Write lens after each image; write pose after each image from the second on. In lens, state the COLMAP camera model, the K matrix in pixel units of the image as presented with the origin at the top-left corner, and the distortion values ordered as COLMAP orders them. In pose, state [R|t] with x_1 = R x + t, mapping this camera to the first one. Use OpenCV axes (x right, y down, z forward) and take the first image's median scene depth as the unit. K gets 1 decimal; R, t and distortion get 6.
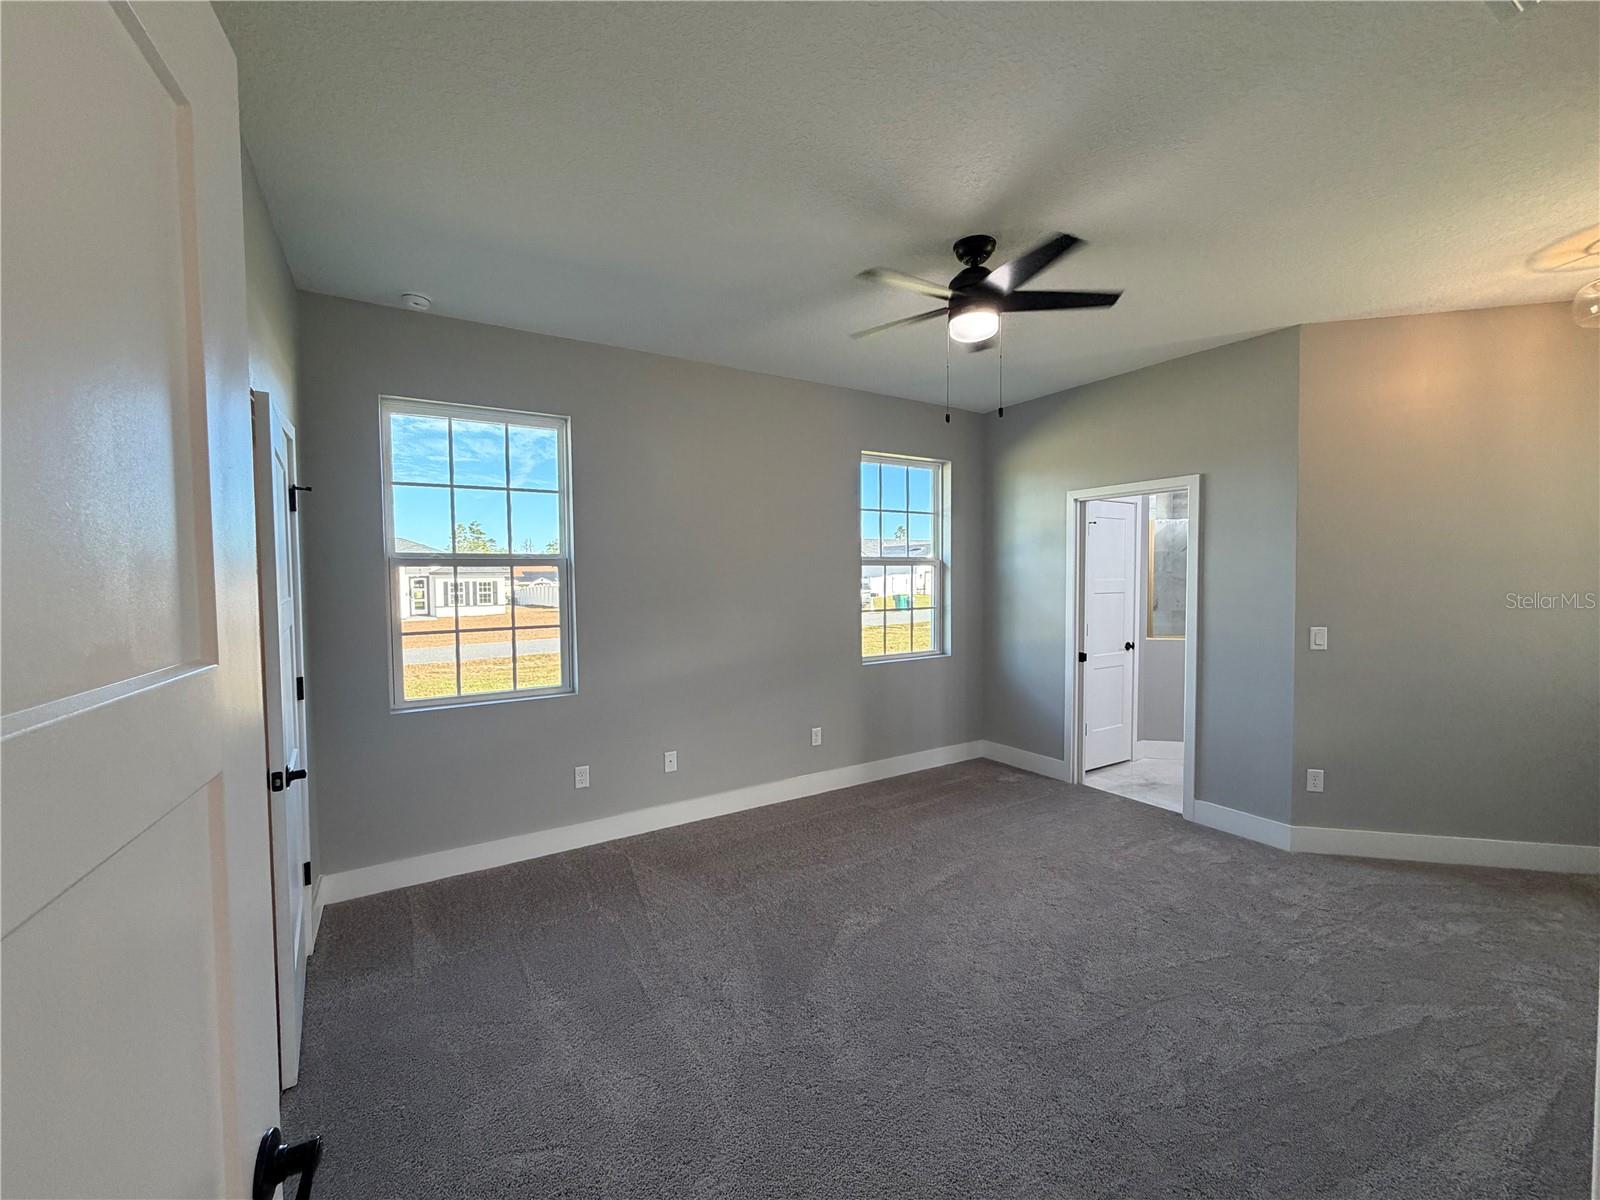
lens RADIAL K [[634.8, 0, 783.6], [0, 634.8, 594.9], [0, 0, 1]] dist [0.001586, 0.000235]
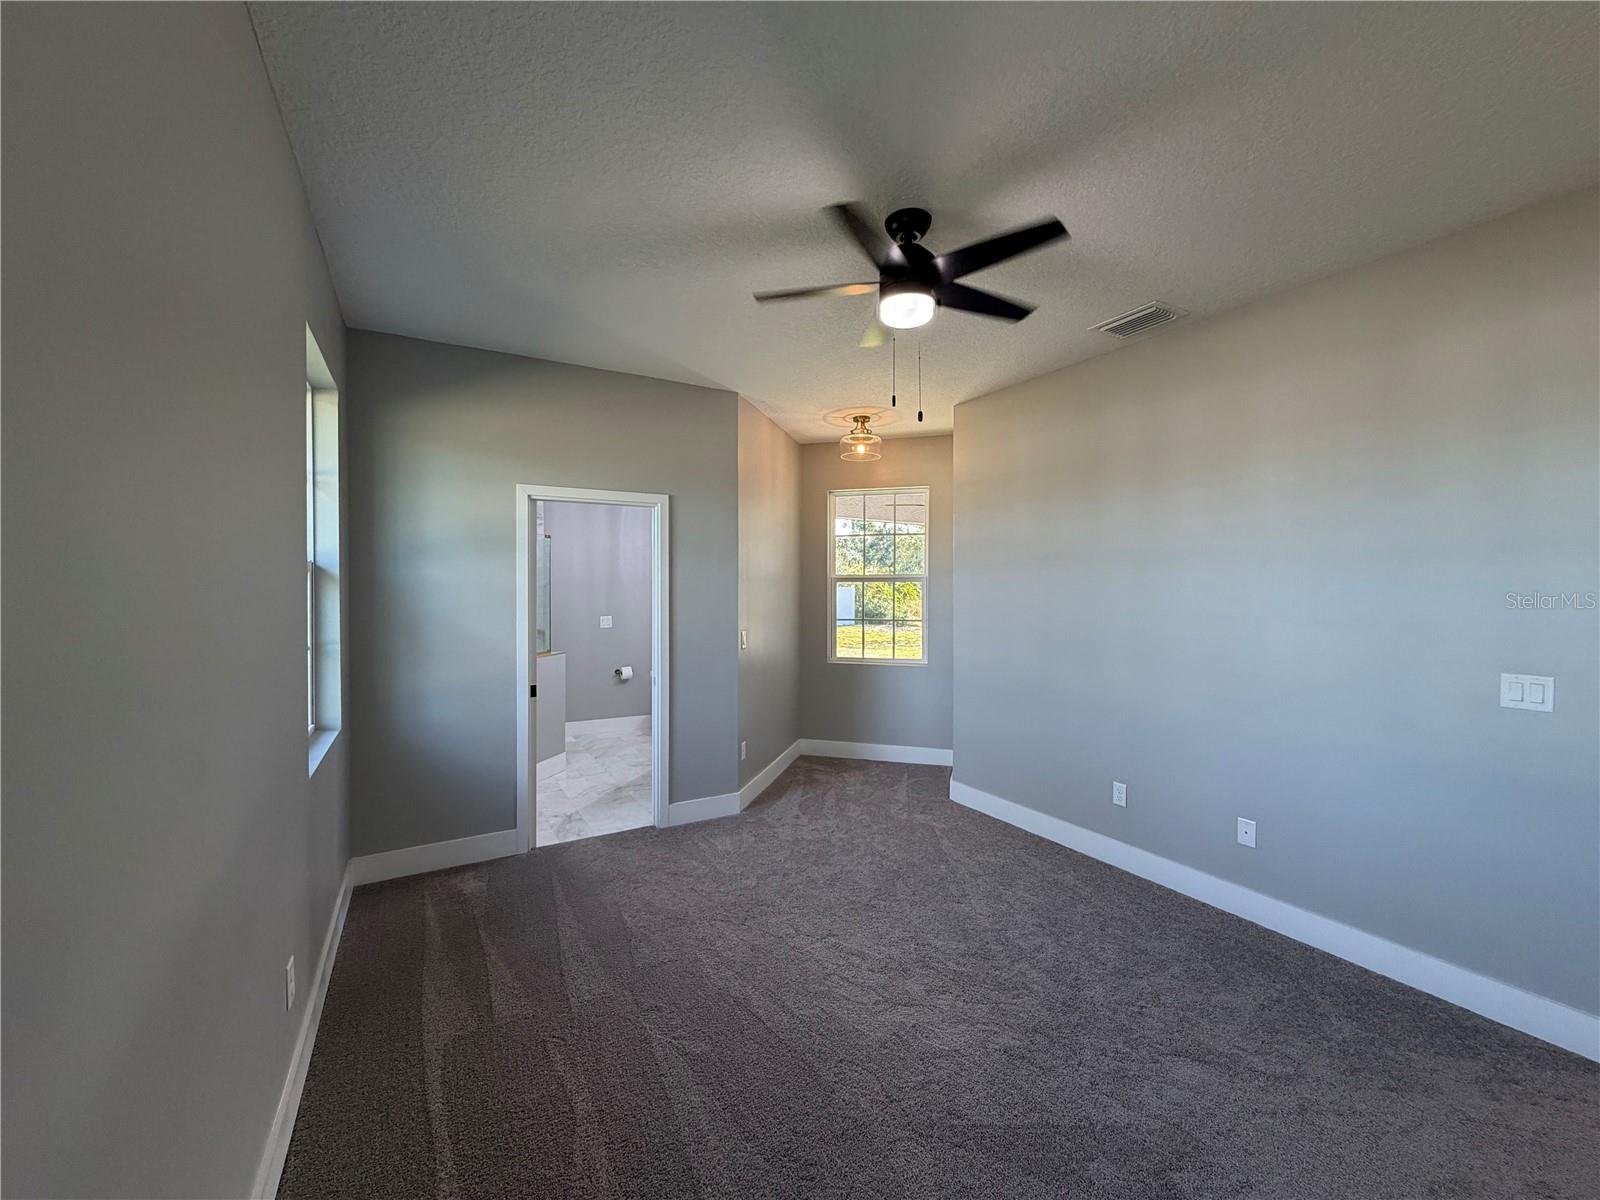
lens RADIAL K [[634.8, 0, 790.9], [0, 634.8, 603.2], [0, 0, 1]] dist [0.001586, 0.000235]
pose [[0.040893, -0.006792, 0.999140, -0.341851], [0.036687, 0.999313, 0.005292, -0.007134], [-0.998490, 0.036439, 0.041114, 0.659558]]
